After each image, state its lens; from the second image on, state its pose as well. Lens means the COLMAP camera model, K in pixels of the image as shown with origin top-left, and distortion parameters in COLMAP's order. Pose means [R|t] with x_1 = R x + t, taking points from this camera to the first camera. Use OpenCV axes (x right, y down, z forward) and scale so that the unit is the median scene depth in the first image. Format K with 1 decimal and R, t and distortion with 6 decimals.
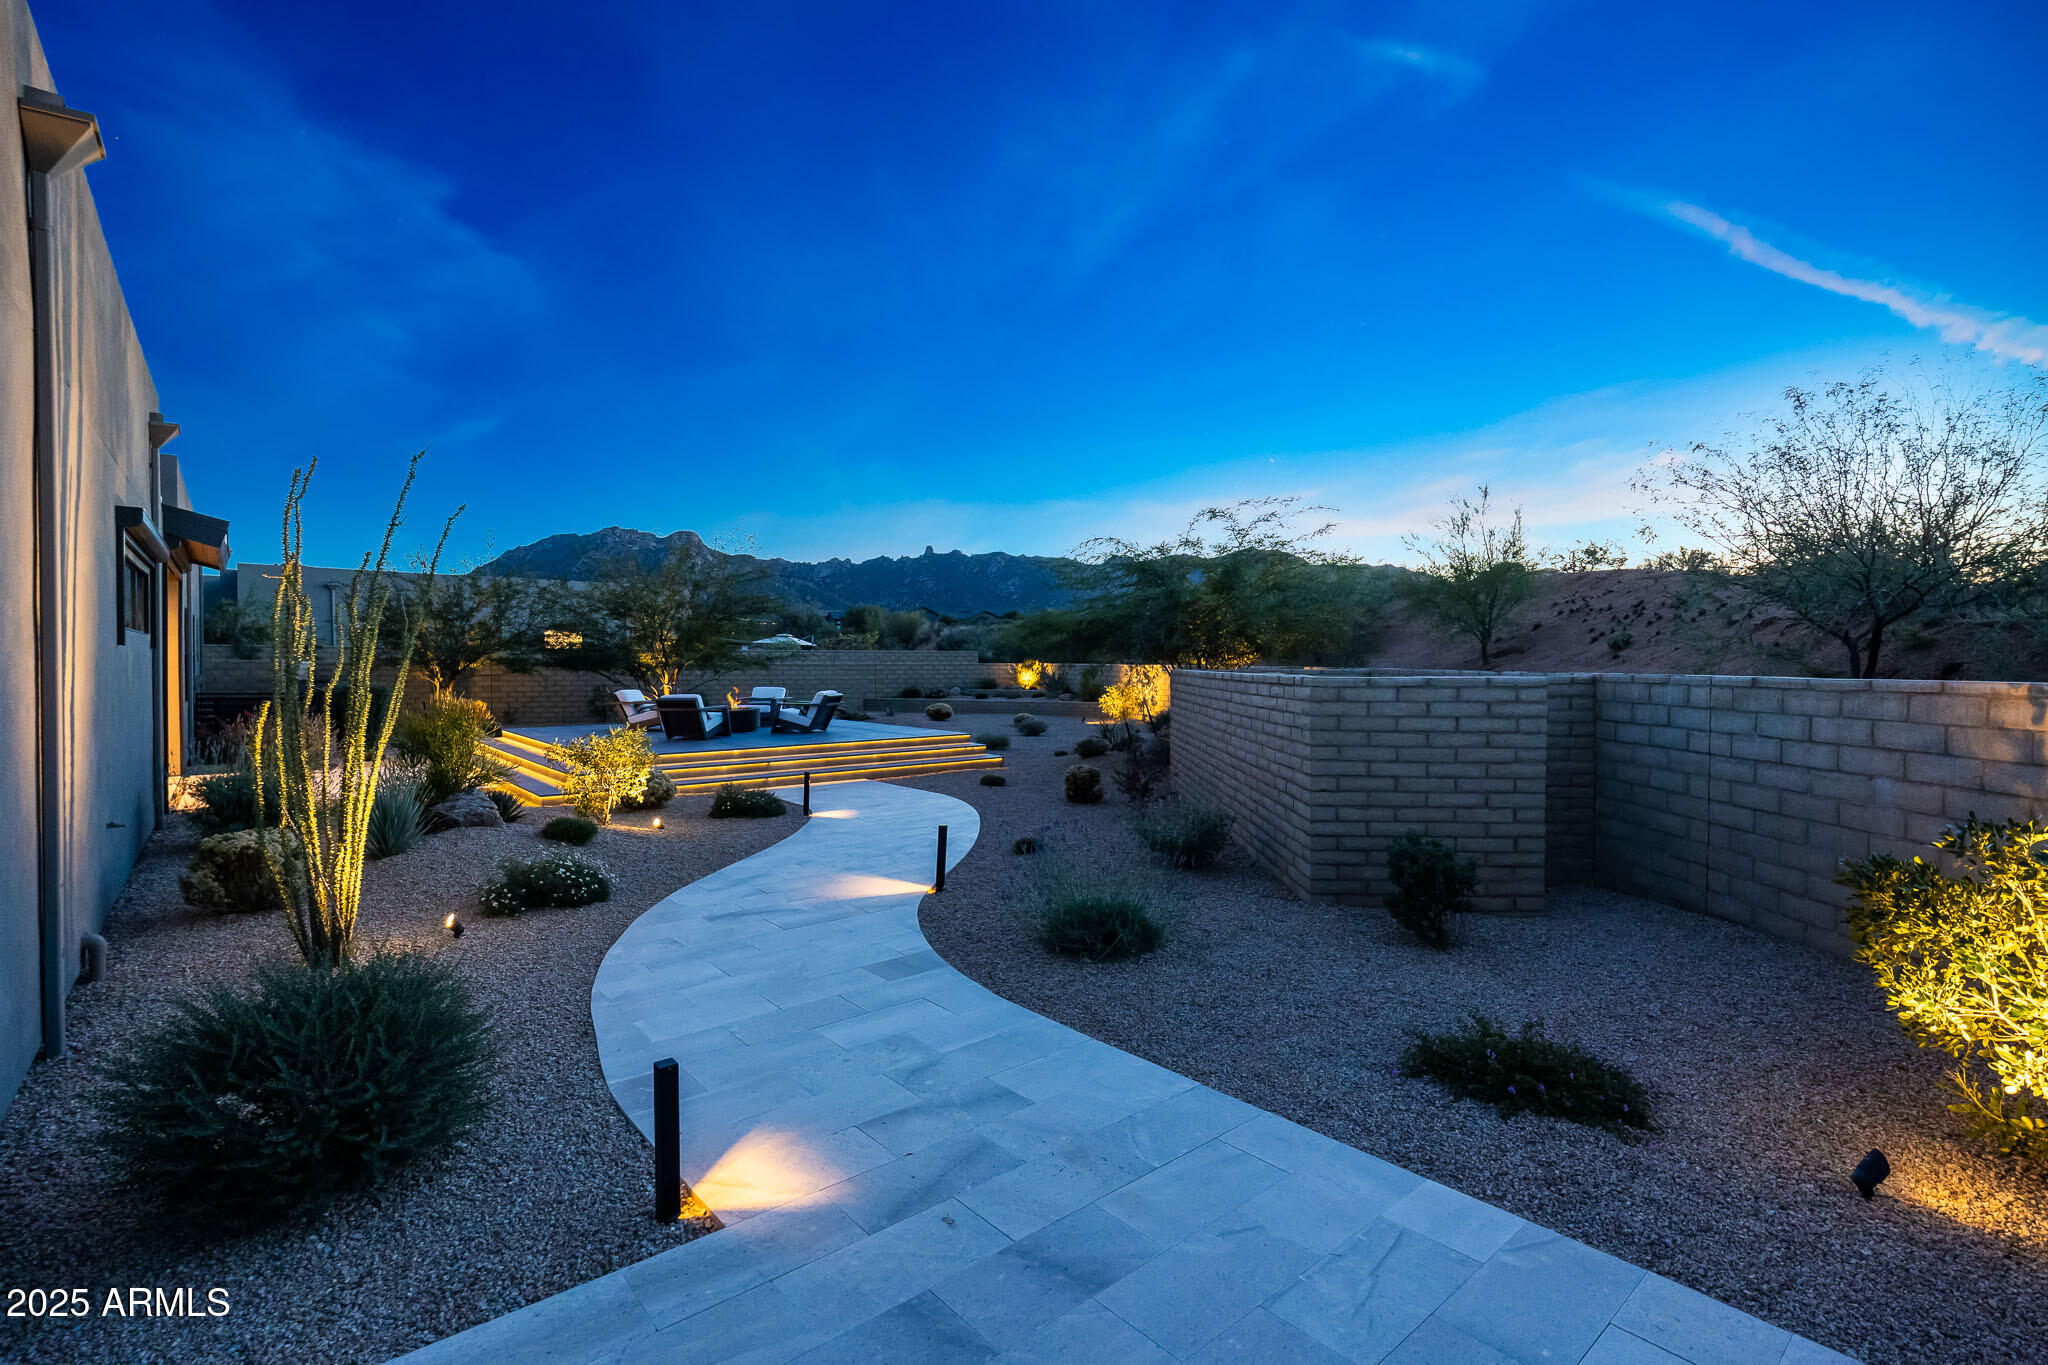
lens RADIAL K [[944.8, 0, 1009.8], [0, 944.8, 670.0], [0, 0, 1]] dist [0.000111, -0.000248]
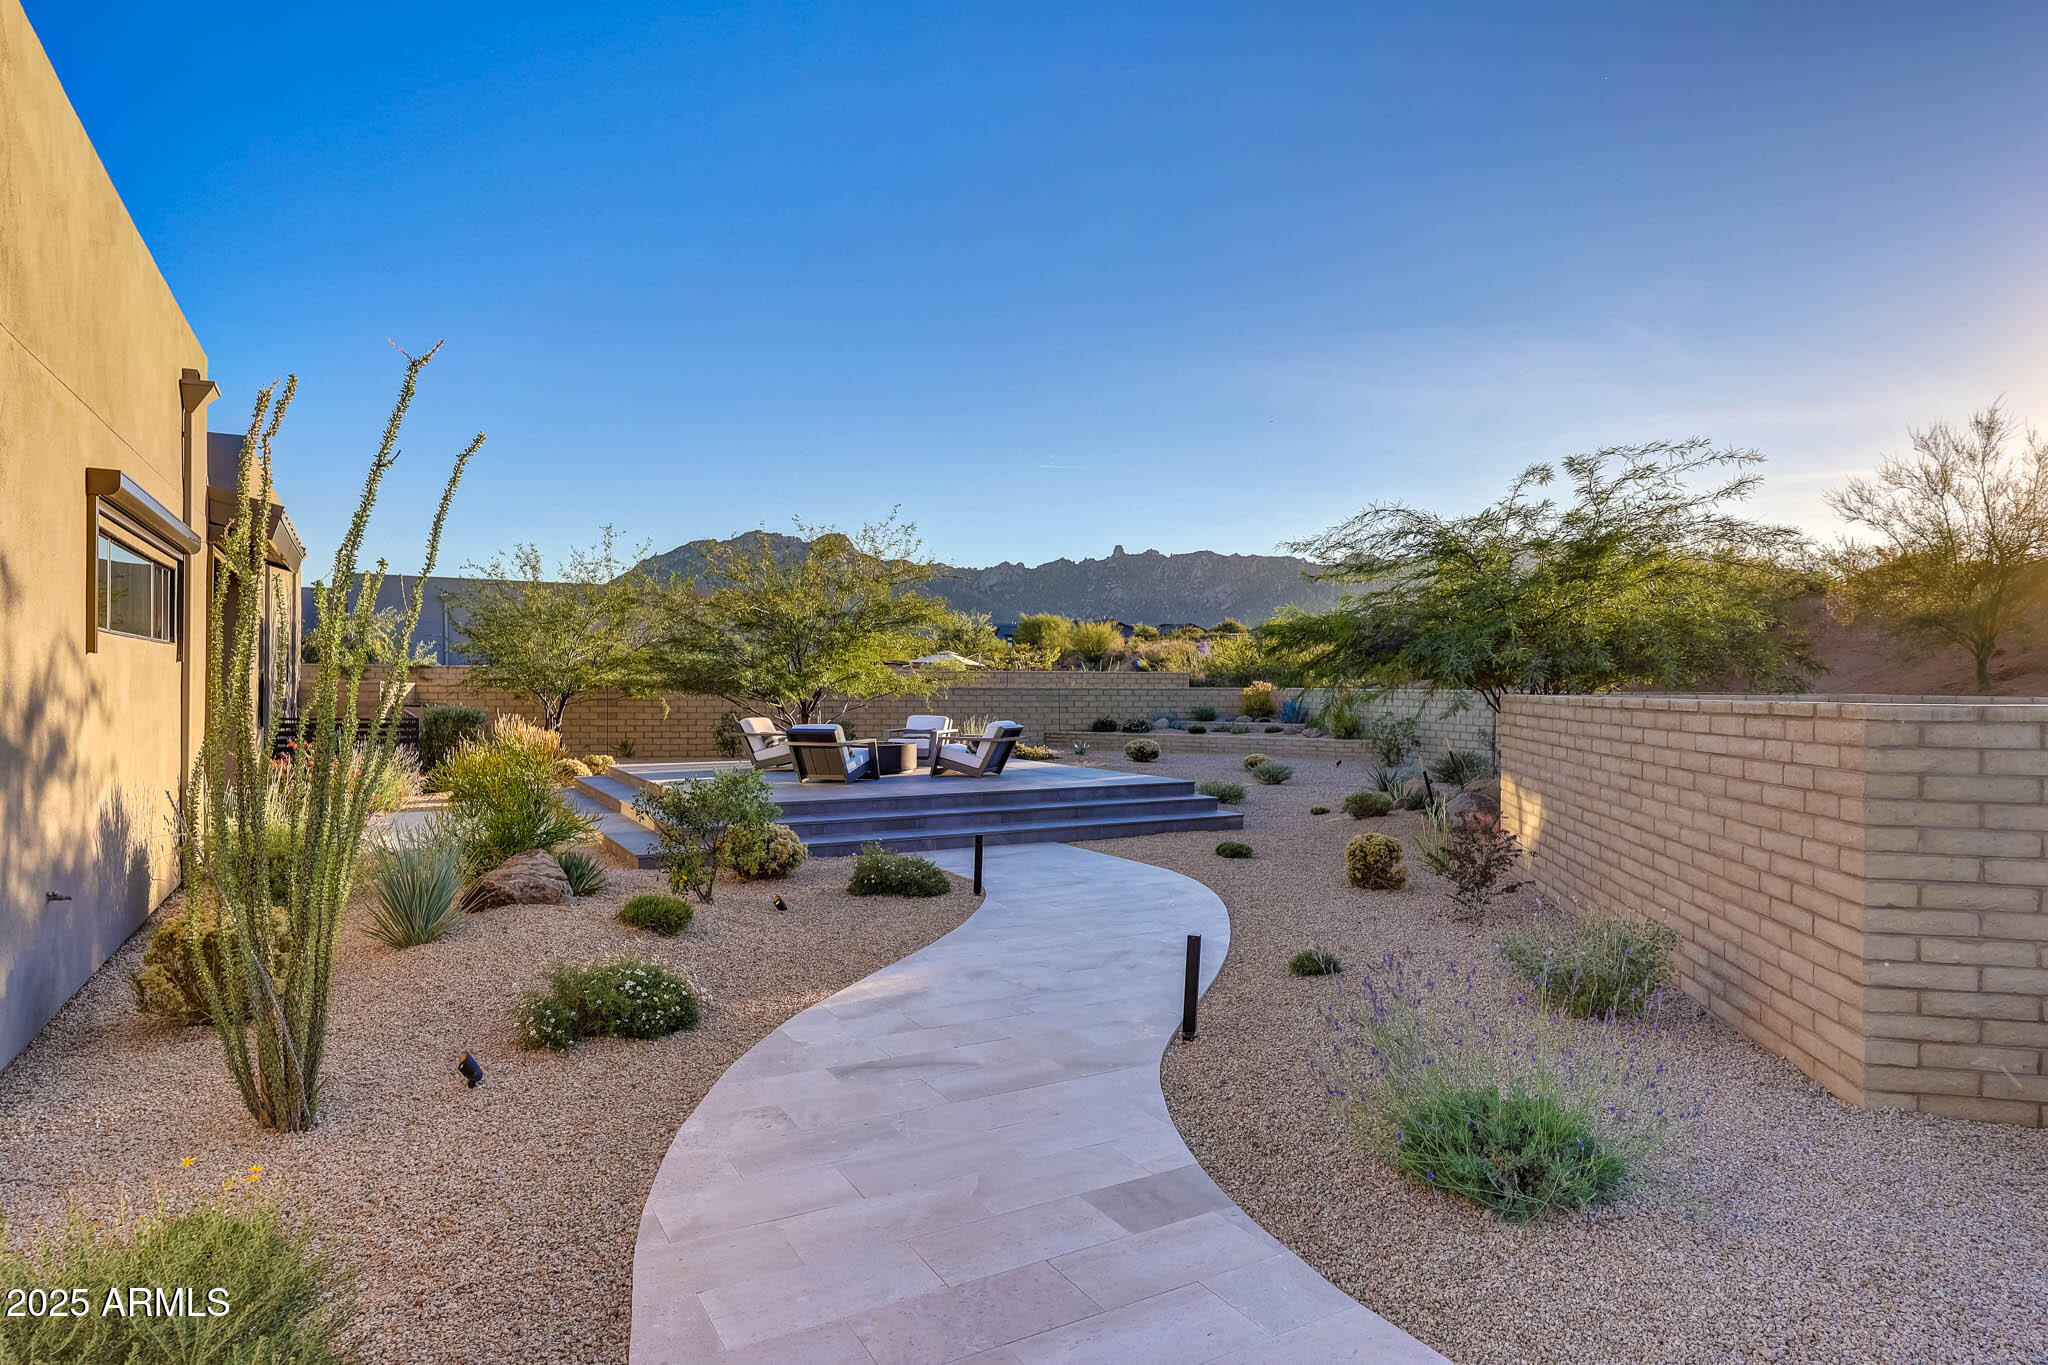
lens RADIAL K [[1158.6, 0, 1013.4], [0, 1158.6, 687.2], [0, 0, 1]] dist [-0.005448, -0.001337]
pose [[0.984664, 0.003402, -0.174429, -0.031486], [-0.004853, 0.999957, -0.007894, 0.002659], [0.174394, 0.008619, 0.984638, 0.121316]]
